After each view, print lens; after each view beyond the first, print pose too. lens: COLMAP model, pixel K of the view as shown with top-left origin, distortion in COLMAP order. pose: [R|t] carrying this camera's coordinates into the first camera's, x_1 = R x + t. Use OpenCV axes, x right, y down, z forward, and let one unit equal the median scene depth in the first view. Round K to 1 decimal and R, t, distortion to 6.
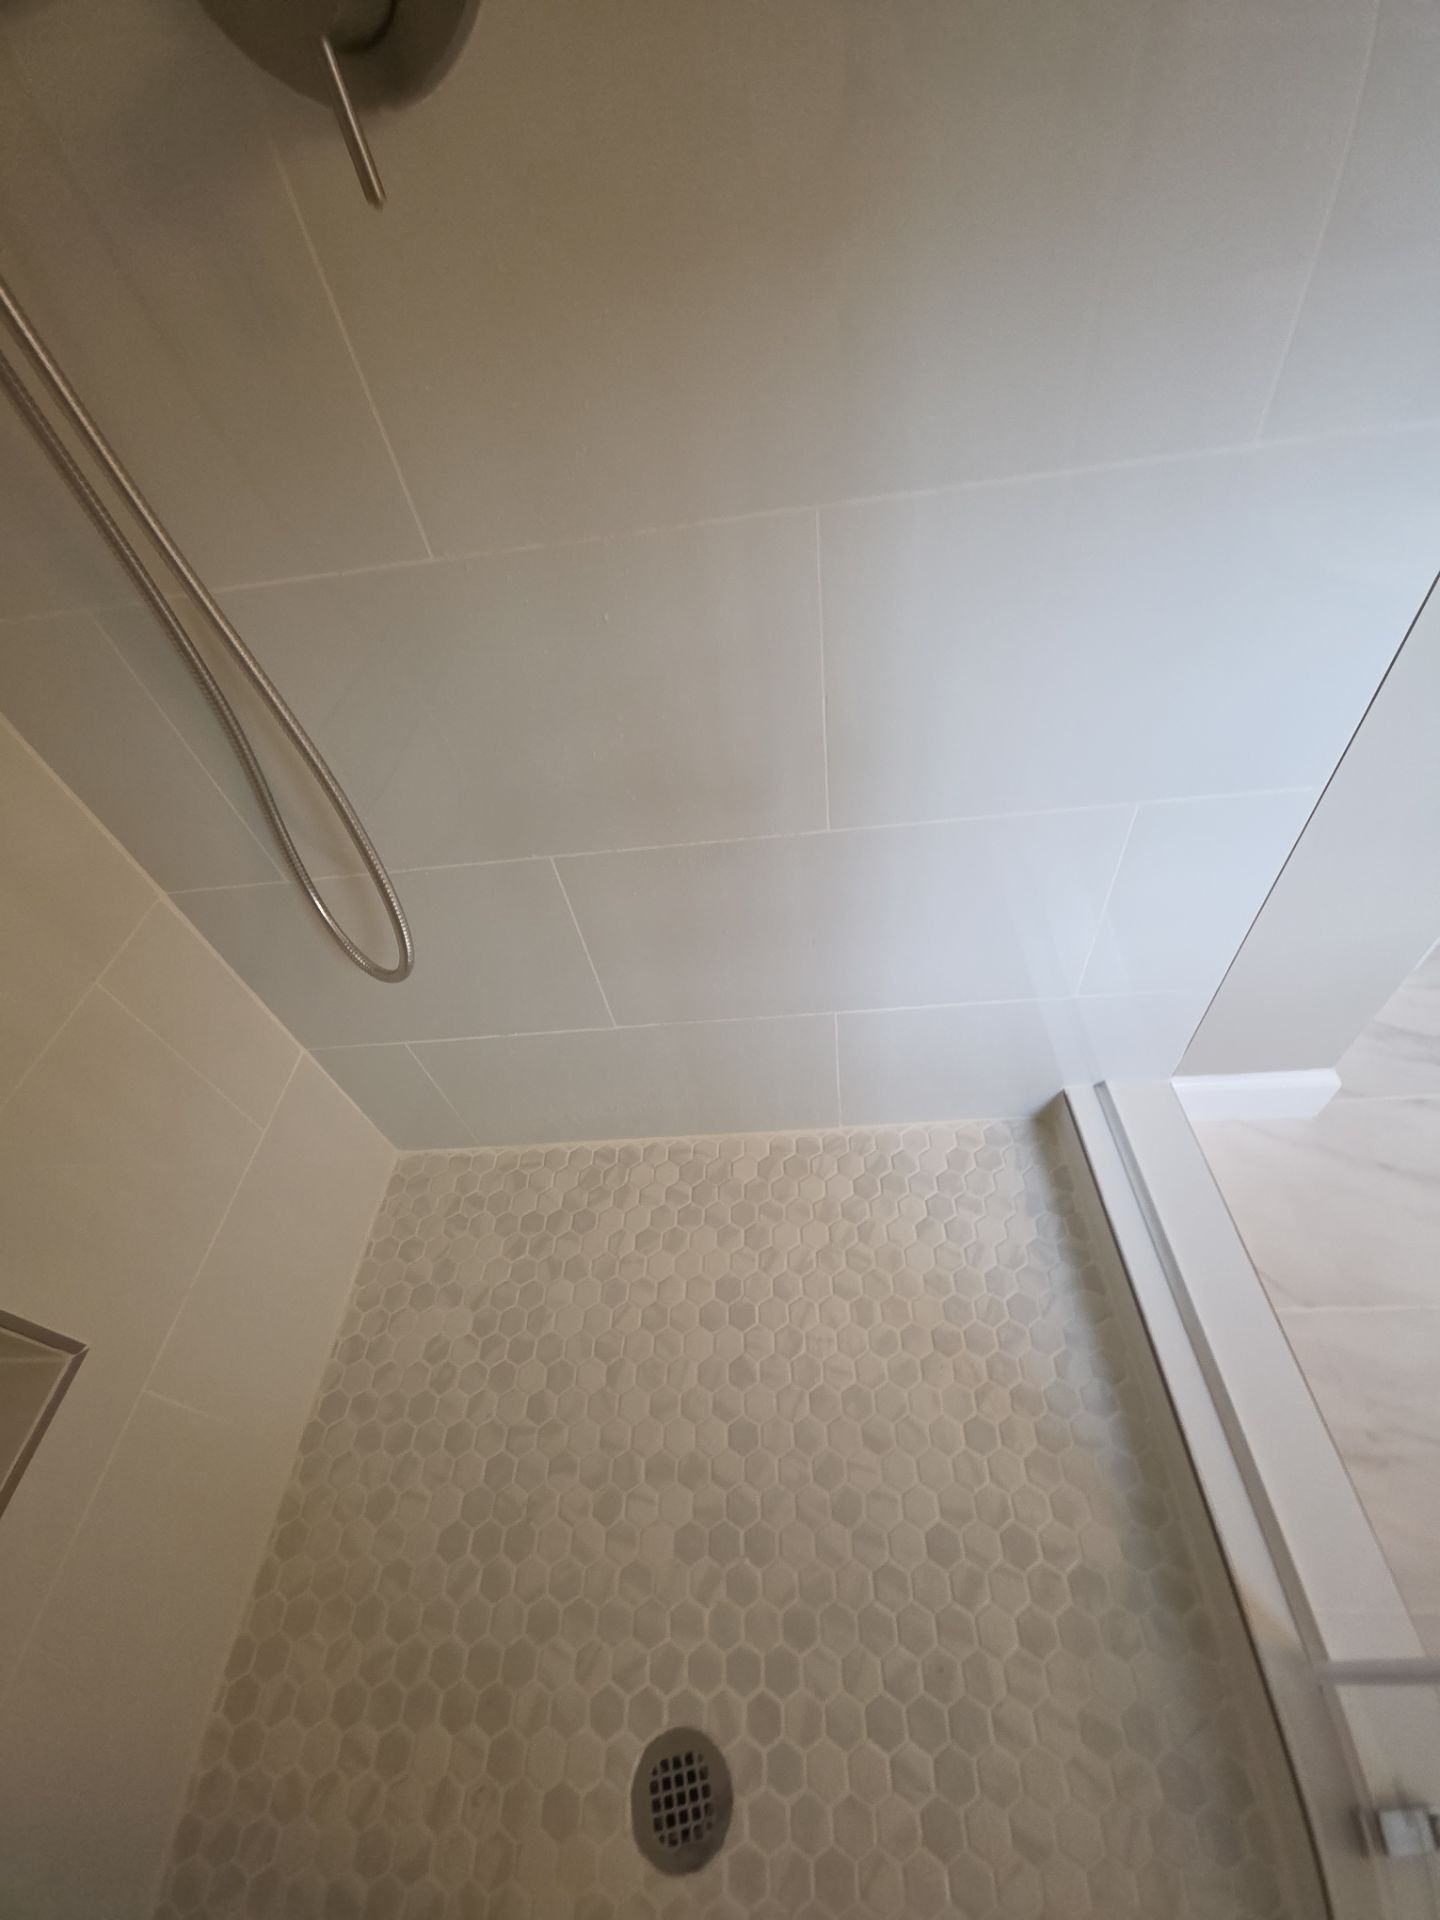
lens RADIAL K [[759.9, 0, 711.1], [0, 759.9, 960.6], [0, 0, 1]] dist [0.014237, -0.007492]
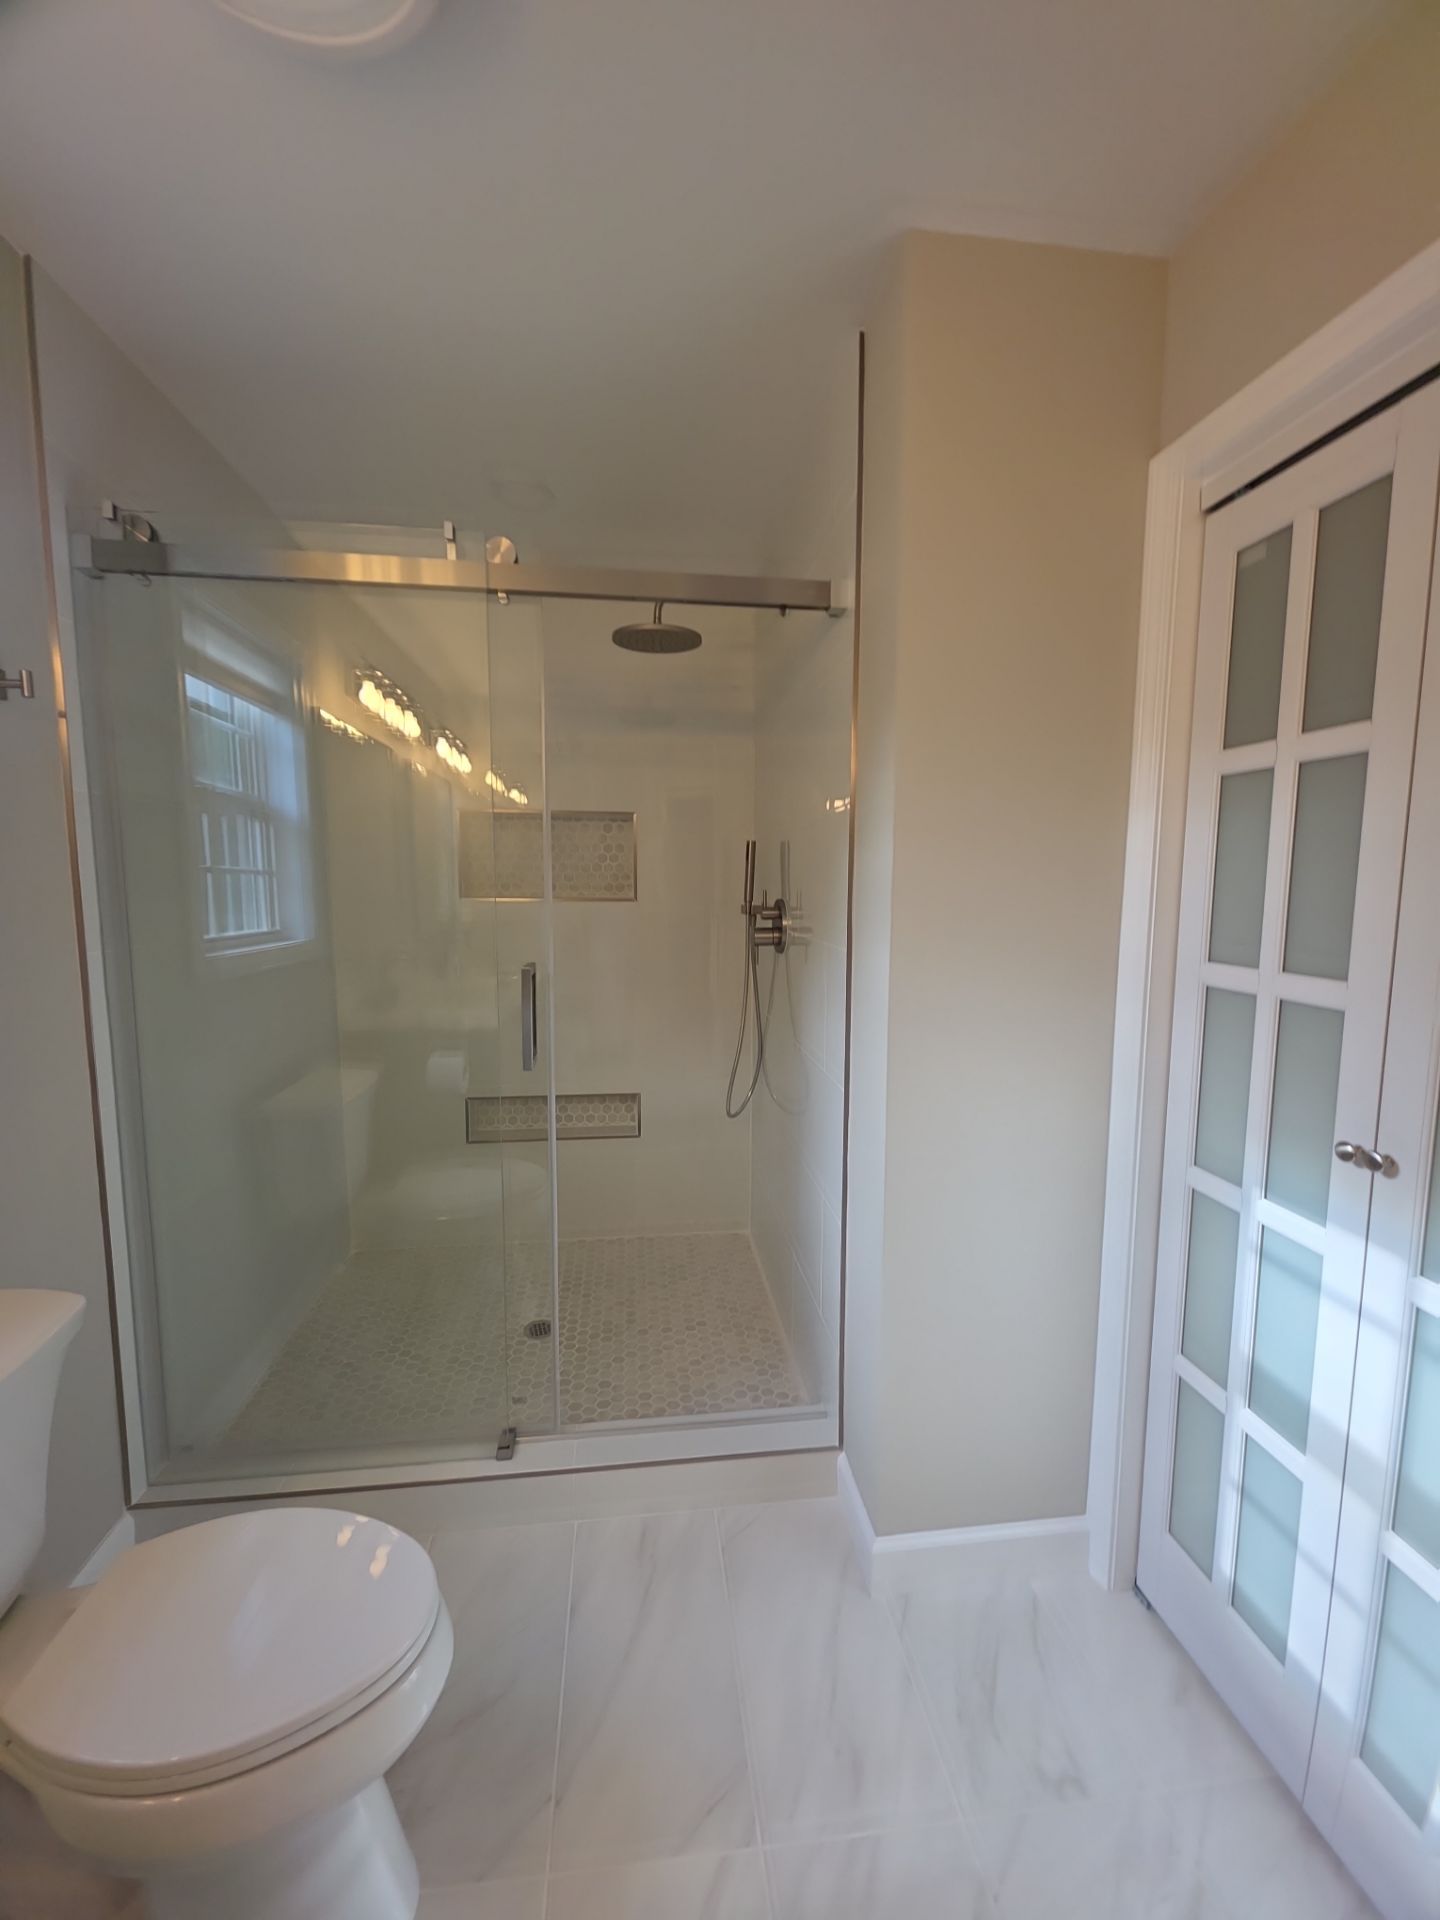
lens RADIAL K [[759.9, 0, 717.0], [0, 759.9, 963.0], [0, 0, 1]] dist [0.014237, -0.007492]
pose [[0.131040, 0.241592, -0.961490, 1.788420], [-0.749226, 0.659260, 0.063540, -0.397224], [0.649222, 0.712046, 0.267396, -0.269722]]
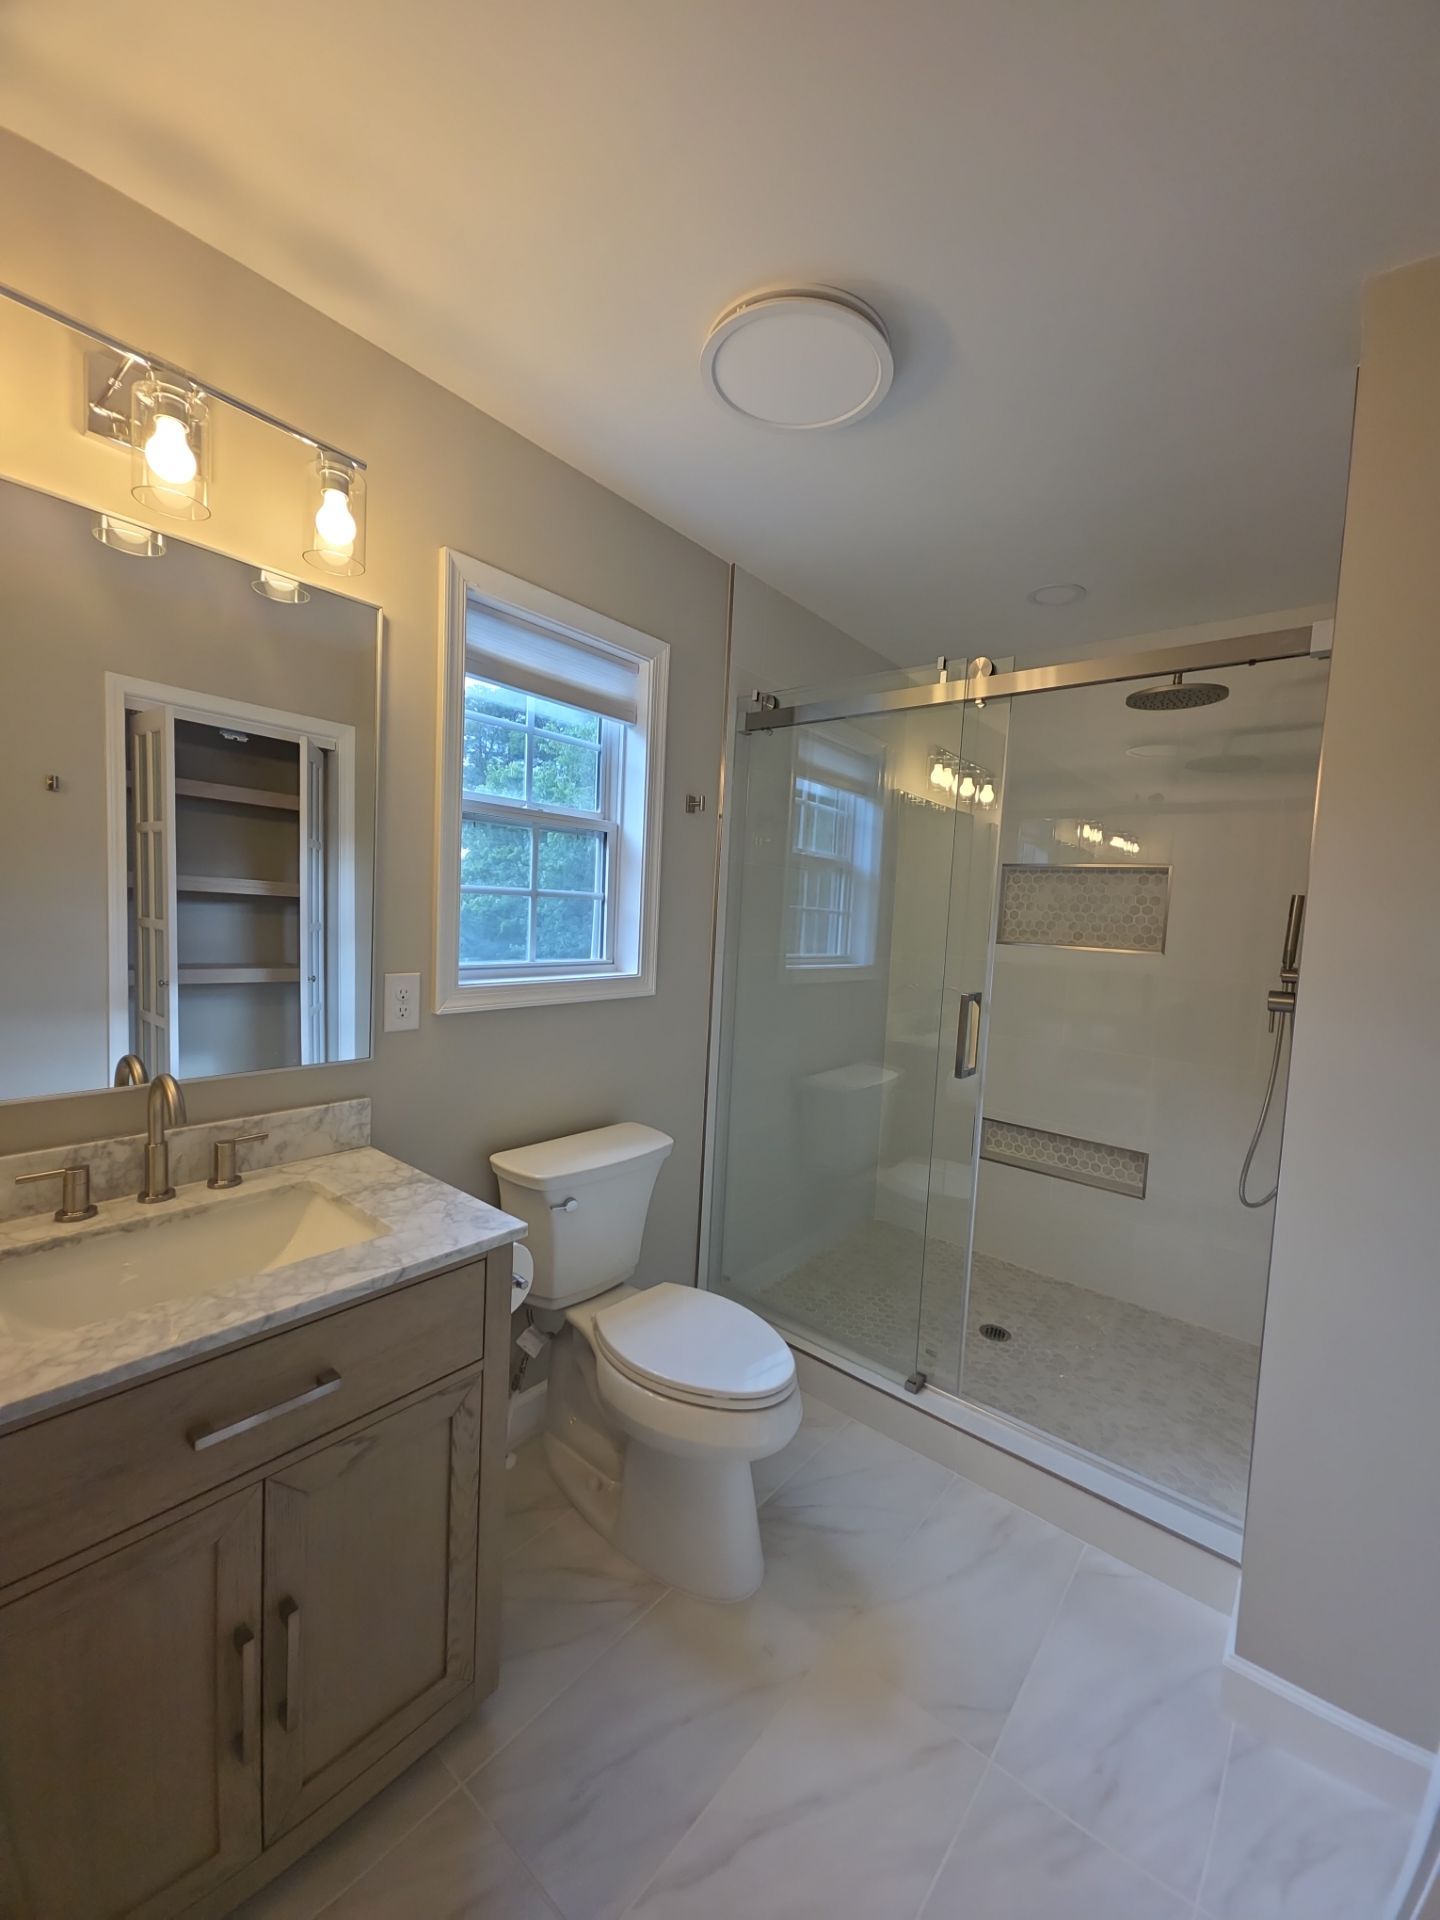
lens RADIAL K [[759.9, 0, 717.8], [0, 759.9, 963.1], [0, 0, 1]] dist [0.014237, -0.007492]
pose [[-0.624307, 0.155972, -0.765449, 2.060158], [-0.555059, 0.600918, 0.575158, -0.764624], [0.549681, 0.783945, -0.288584, 0.017620]]
